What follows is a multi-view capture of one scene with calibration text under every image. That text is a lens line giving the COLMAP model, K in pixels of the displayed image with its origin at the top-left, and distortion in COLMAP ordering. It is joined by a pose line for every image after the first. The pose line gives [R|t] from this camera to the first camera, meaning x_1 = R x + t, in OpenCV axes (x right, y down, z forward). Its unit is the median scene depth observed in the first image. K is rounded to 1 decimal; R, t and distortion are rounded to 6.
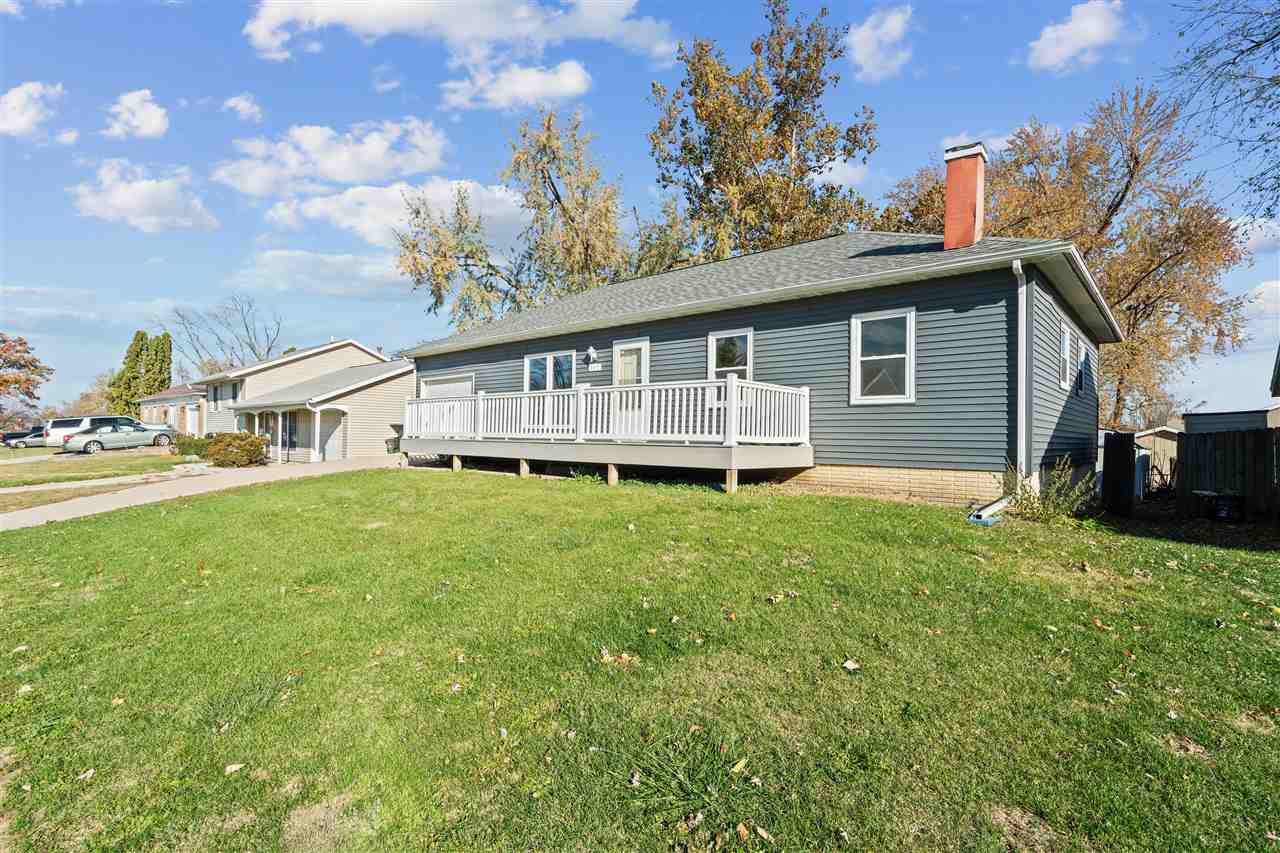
lens RADIAL K [[640.3, 0, 647.7], [0, 640.3, 431.3], [0, 0, 1]] dist [0.001956, -0.000011]
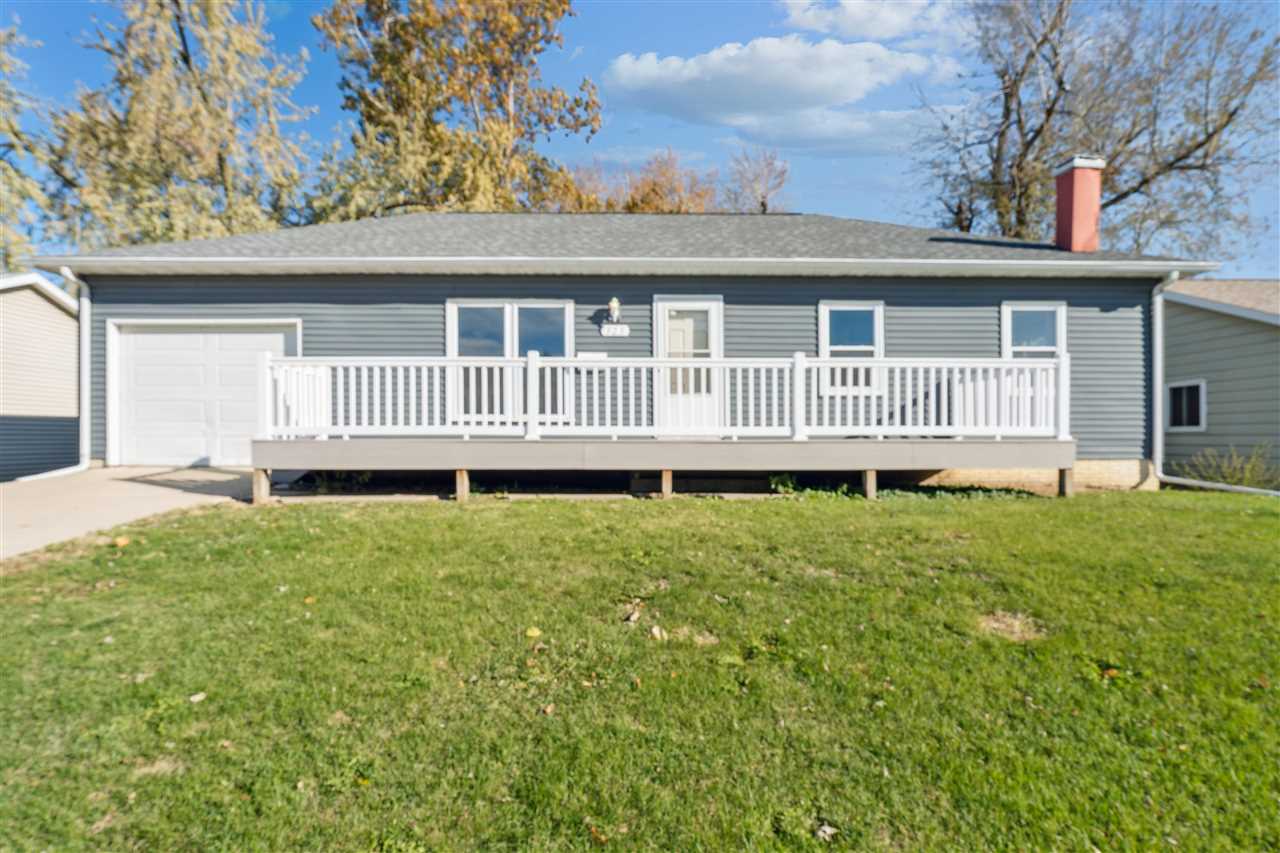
lens RADIAL K [[640.3, 0, 640.1], [0, 640.3, 426.2], [0, 0, 1]] dist [0.001956, -0.000011]
pose [[0.730515, -0.006867, 0.682862, -0.557585], [0.001885, 0.999966, 0.008039, -0.003194], [-0.682894, -0.004585, 0.730503, 0.507276]]
